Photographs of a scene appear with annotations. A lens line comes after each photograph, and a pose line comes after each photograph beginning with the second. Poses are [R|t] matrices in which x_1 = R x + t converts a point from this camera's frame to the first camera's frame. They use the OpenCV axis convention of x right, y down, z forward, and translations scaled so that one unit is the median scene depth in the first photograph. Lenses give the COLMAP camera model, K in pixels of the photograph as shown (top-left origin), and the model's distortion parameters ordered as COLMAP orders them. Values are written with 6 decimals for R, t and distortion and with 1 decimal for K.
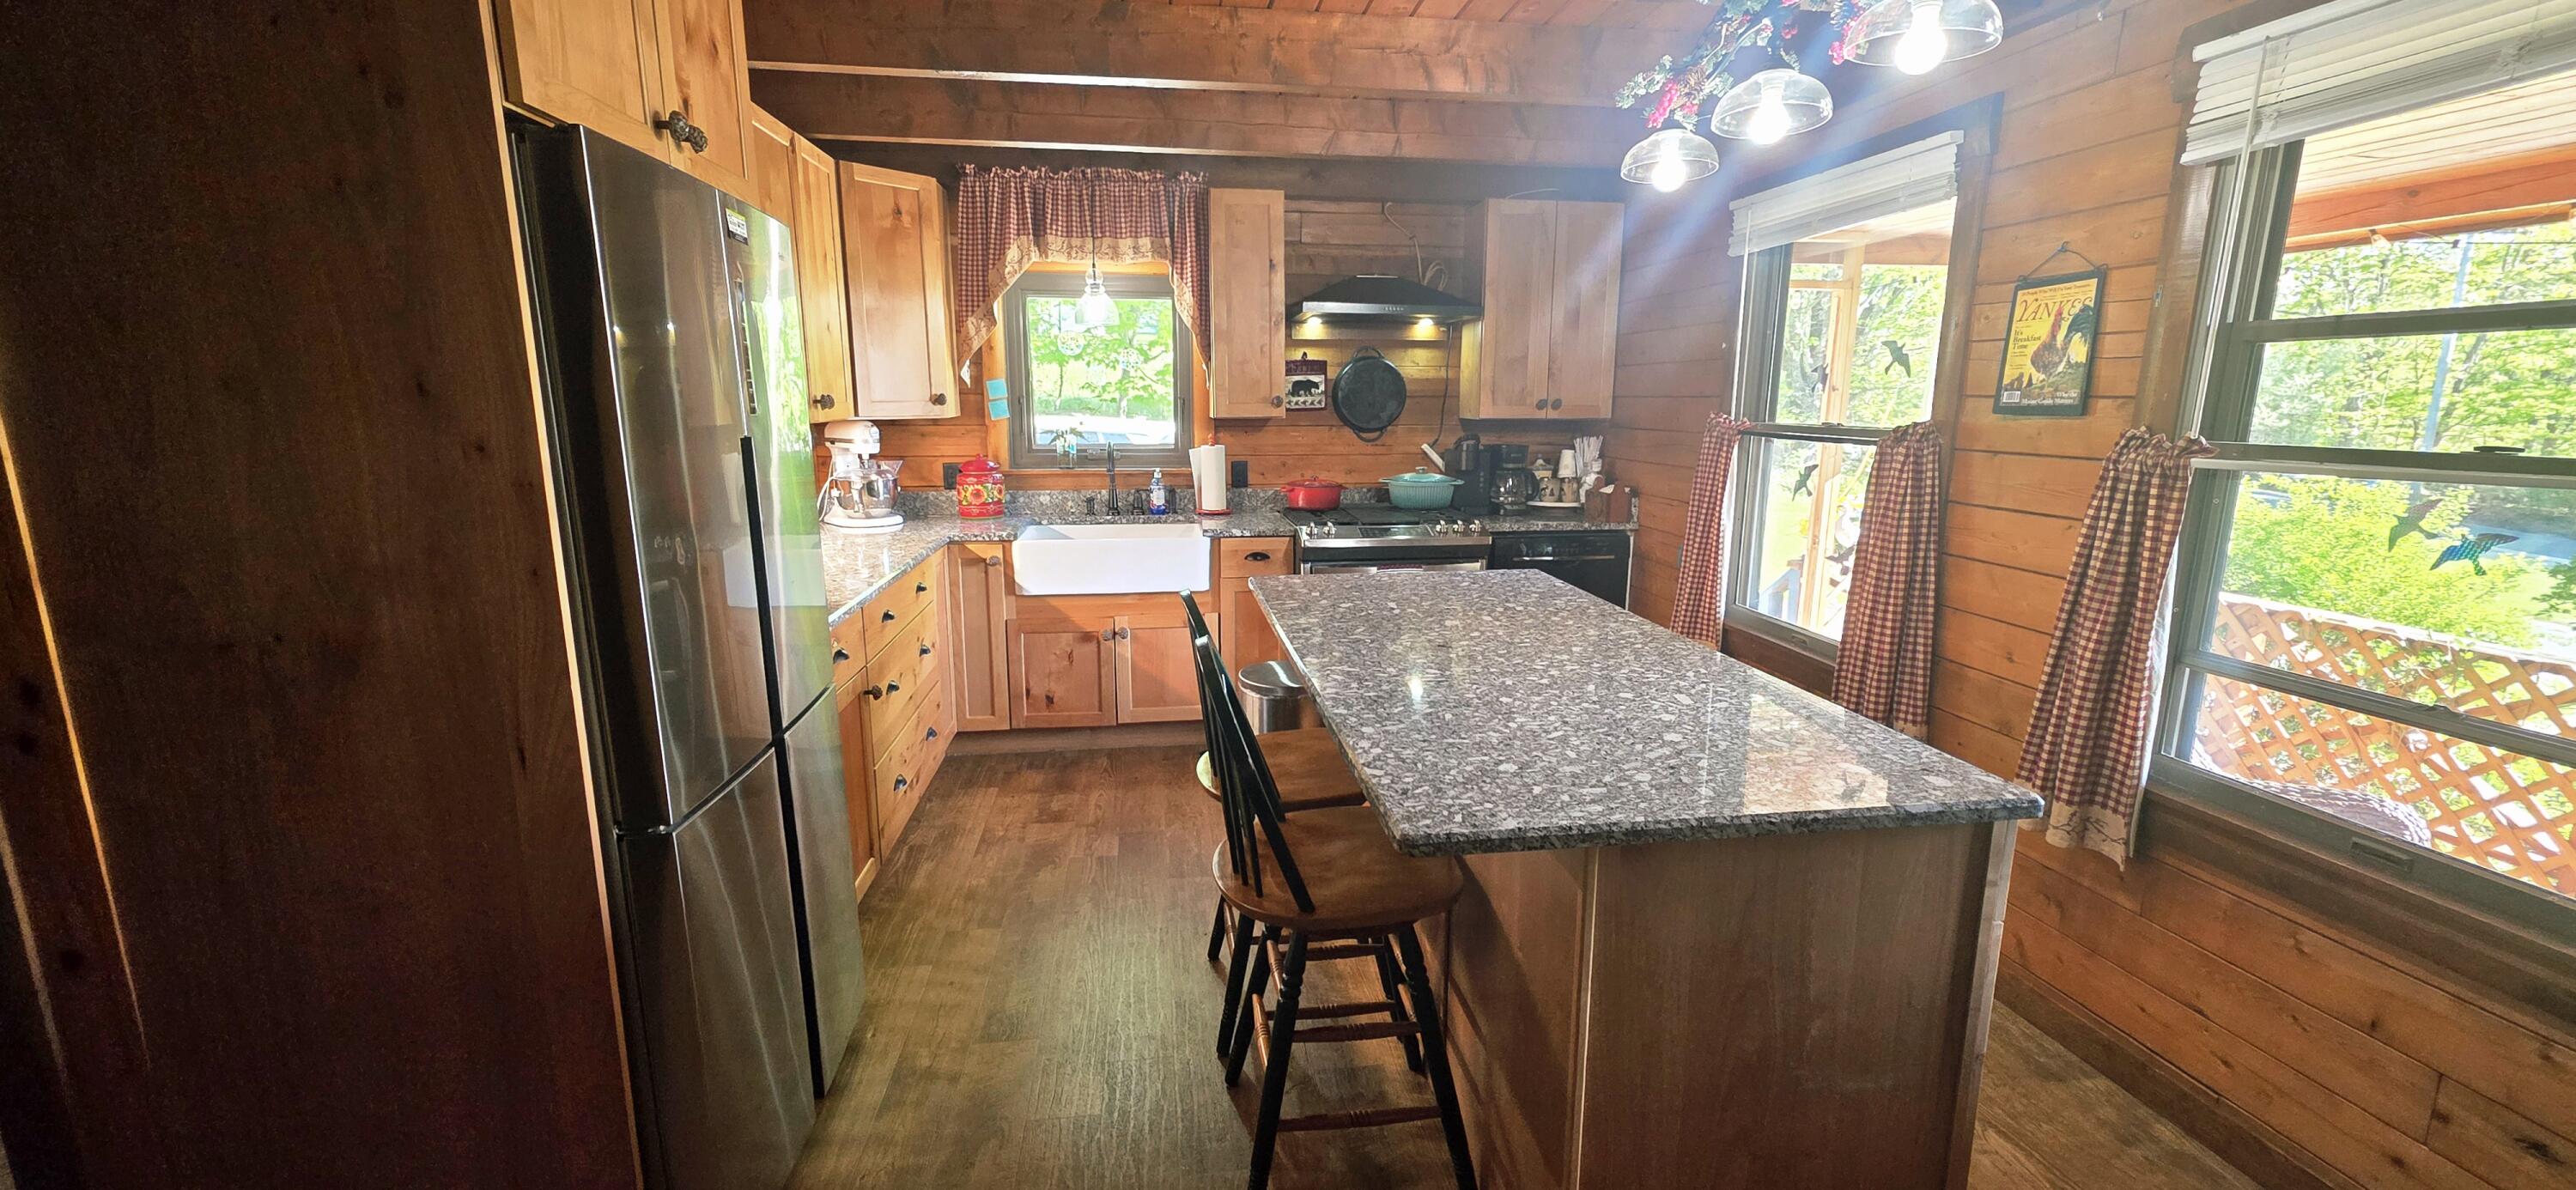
lens RADIAL K [[1012.5, 0, 1289.5], [0, 1012.5, 588.3], [0, 0, 1]] dist [0.004850, -0.000024]
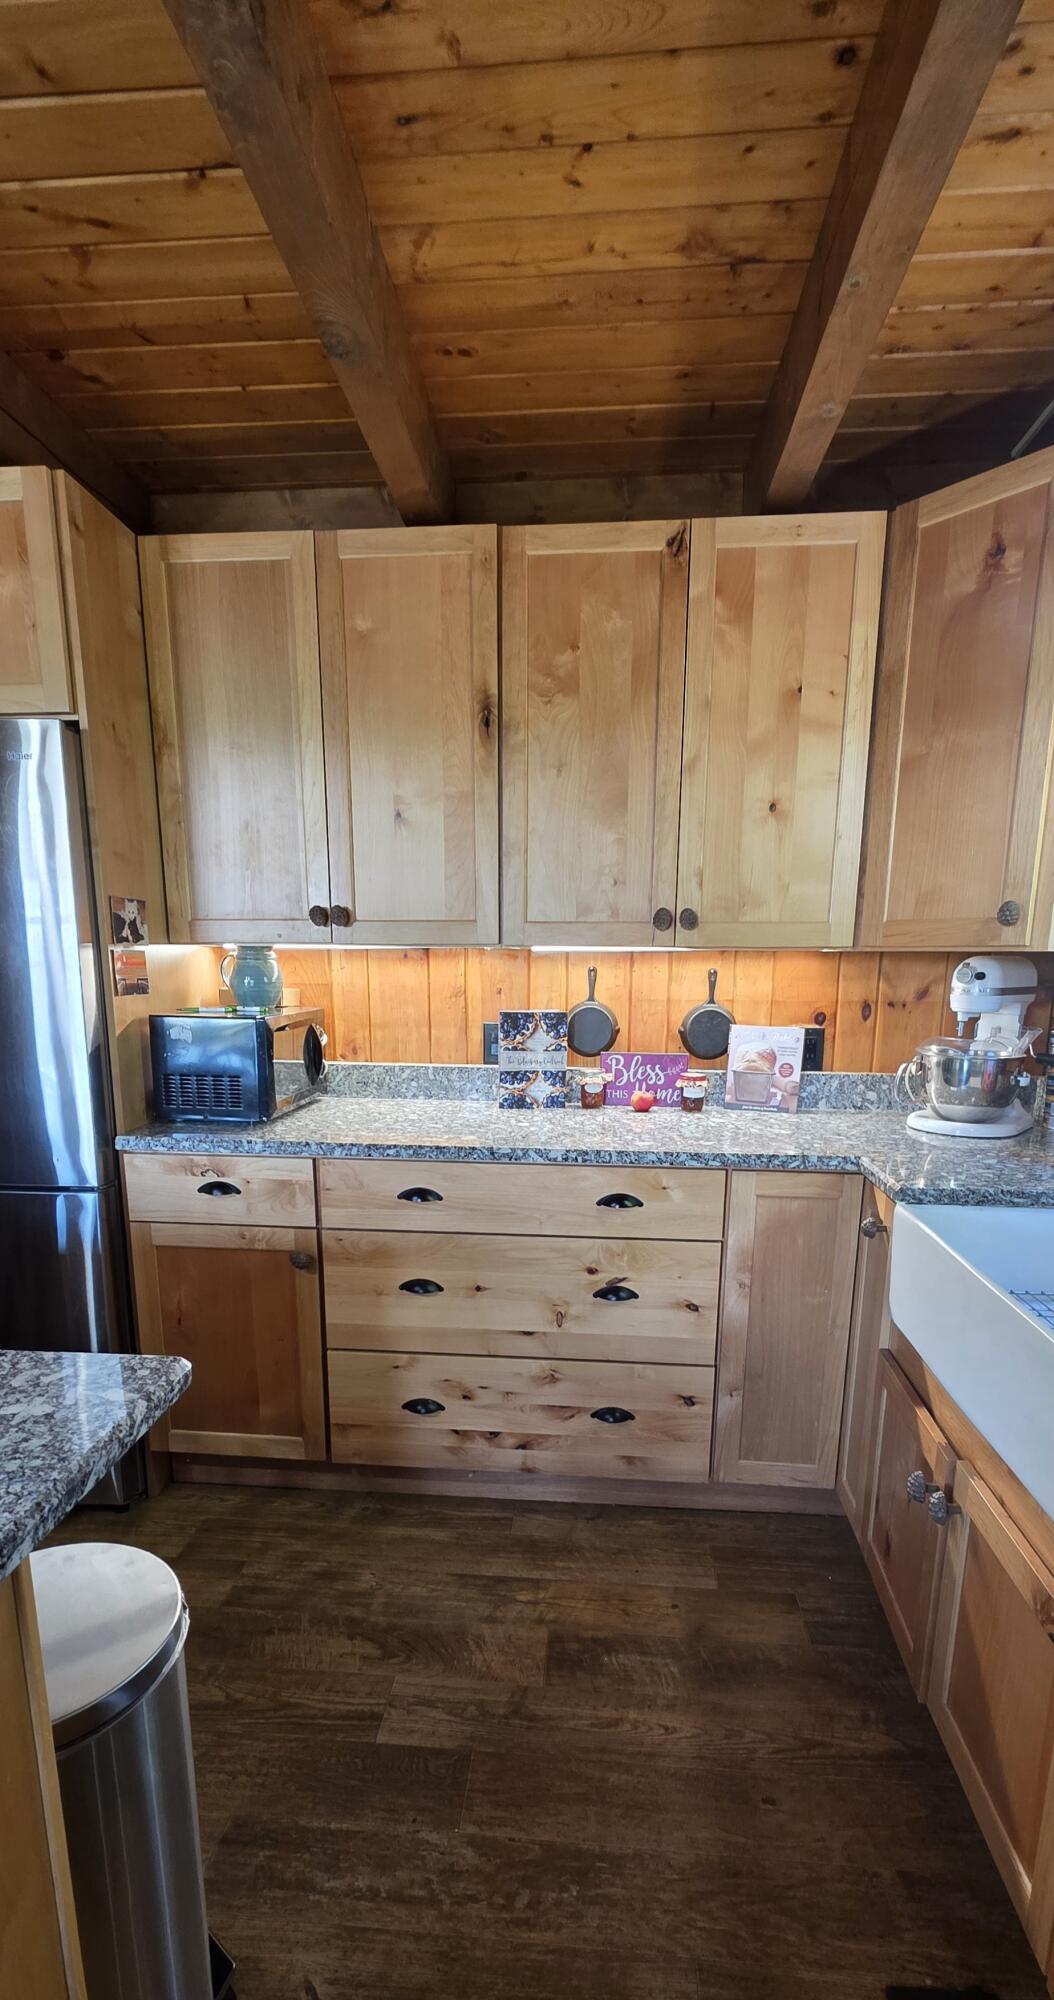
lens RADIAL K [[905.6, 0, 540.4], [0, 905.6, 1159.5], [0, 0, 1]] dist [-0.002972, -0.000298]
pose [[-0.217857, 0.204273, -0.954364, 0.162820], [-0.192725, 0.949593, 0.247246, -0.132202], [0.956763, 0.237794, -0.167507, 0.861039]]
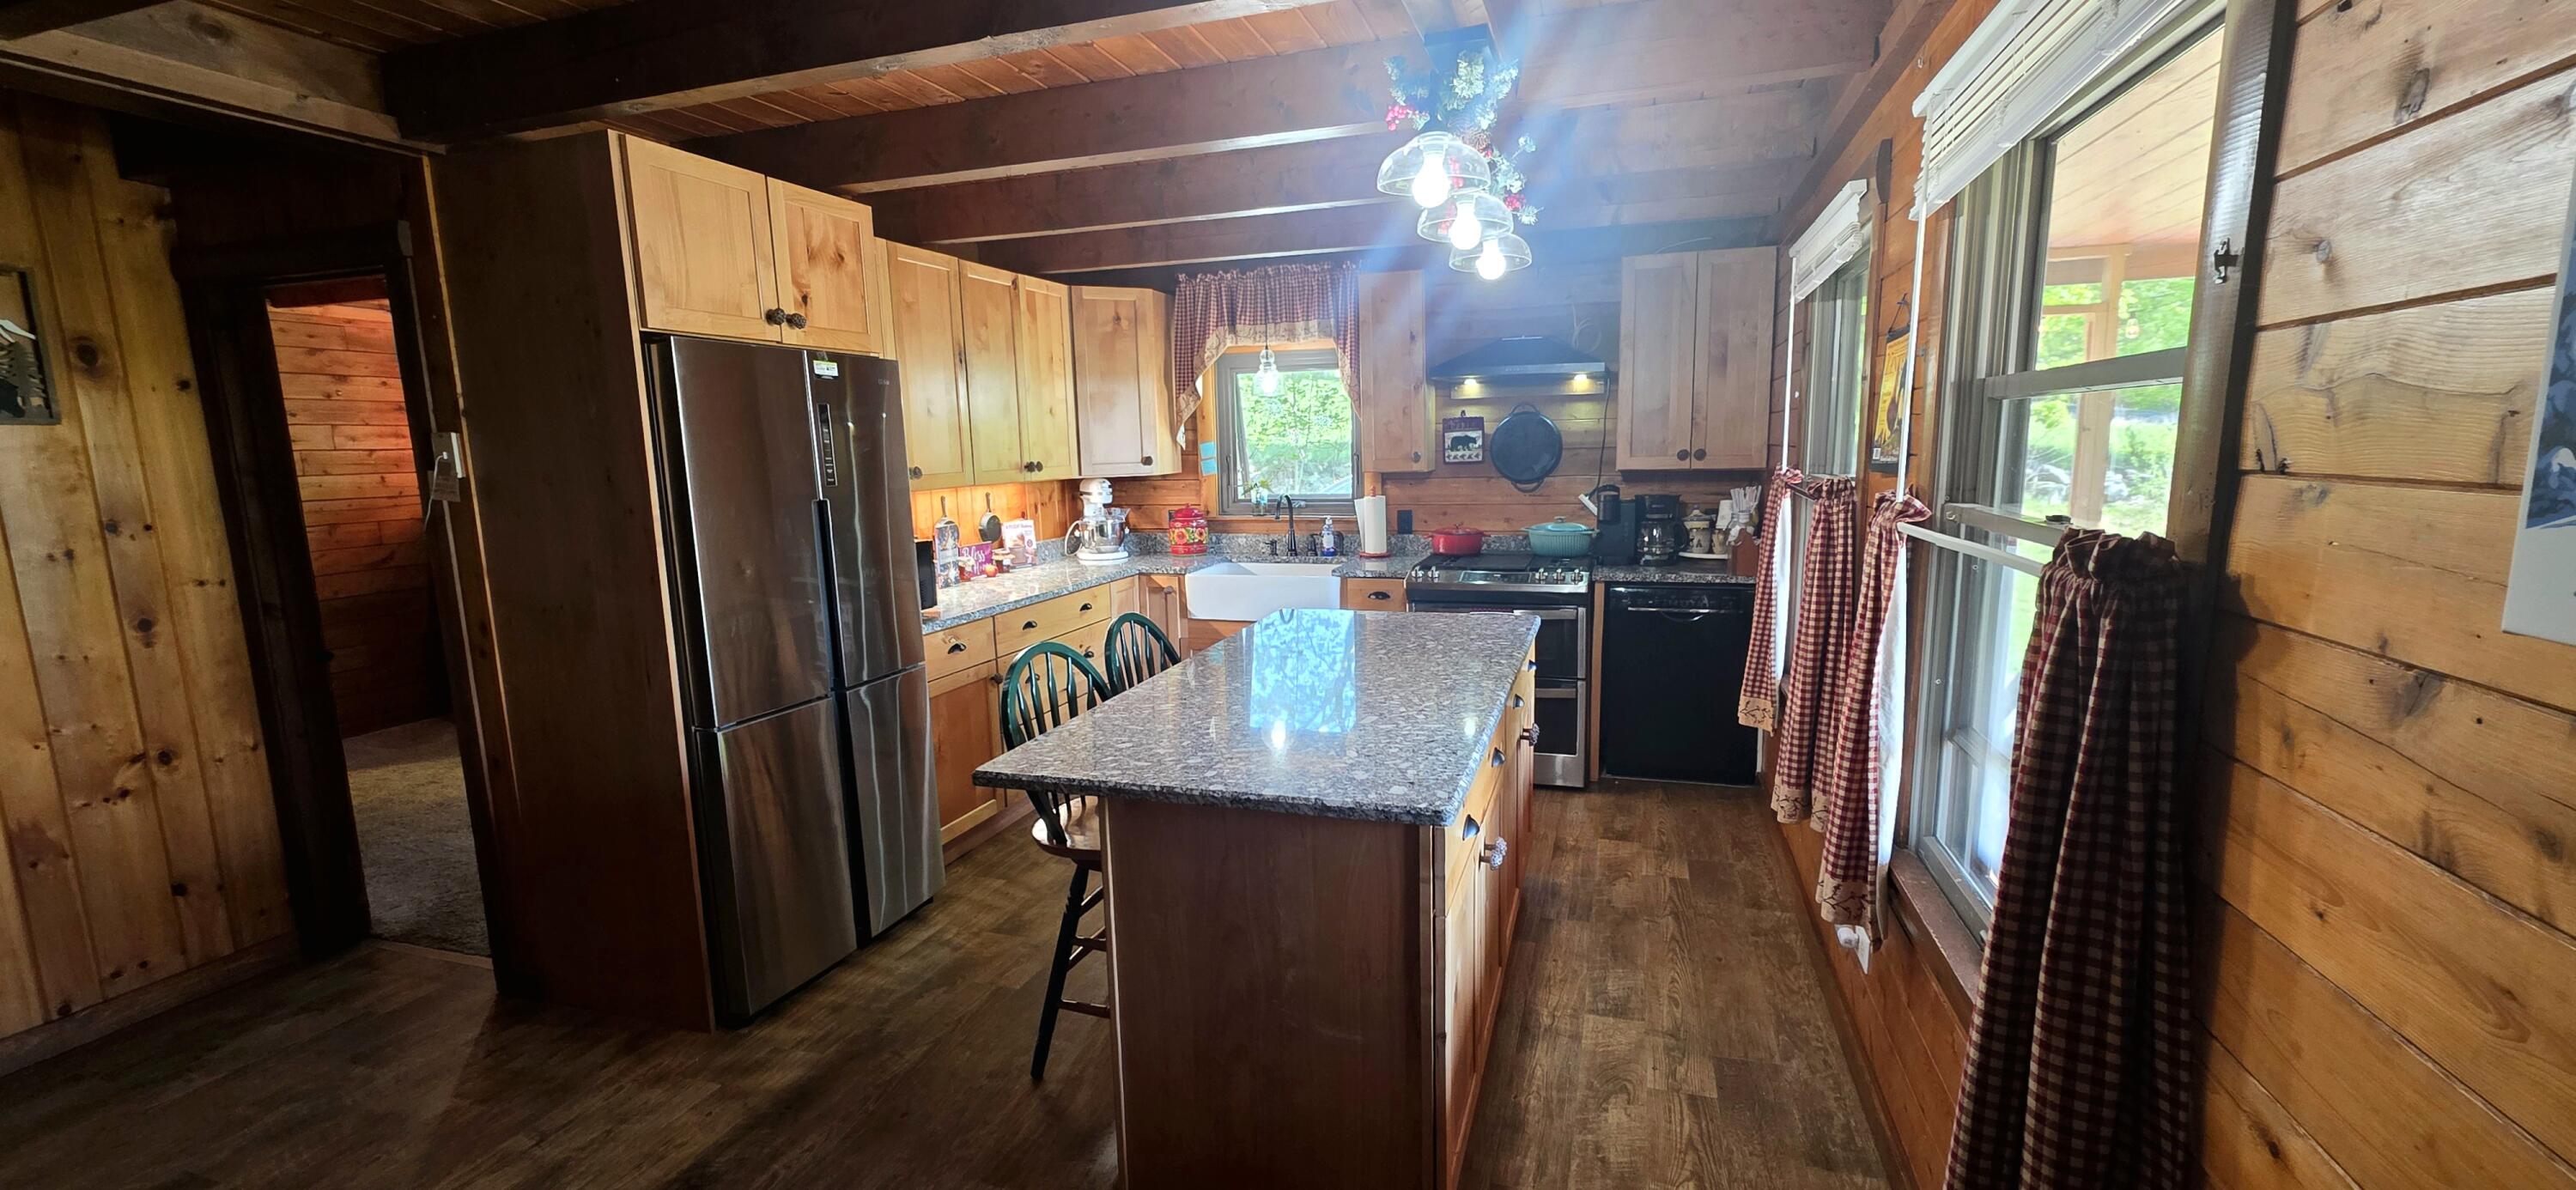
lens RADIAL K [[1012.5, 0, 1300.3], [0, 1012.5, 591.6], [0, 0, 1]] dist [0.004850, -0.000024]
pose [[0.902466, 0.039667, -0.428932, 0.366494], [-0.055503, 0.998159, -0.024470, -0.003156], [0.427171, 0.045890, 0.903005, -0.050530]]
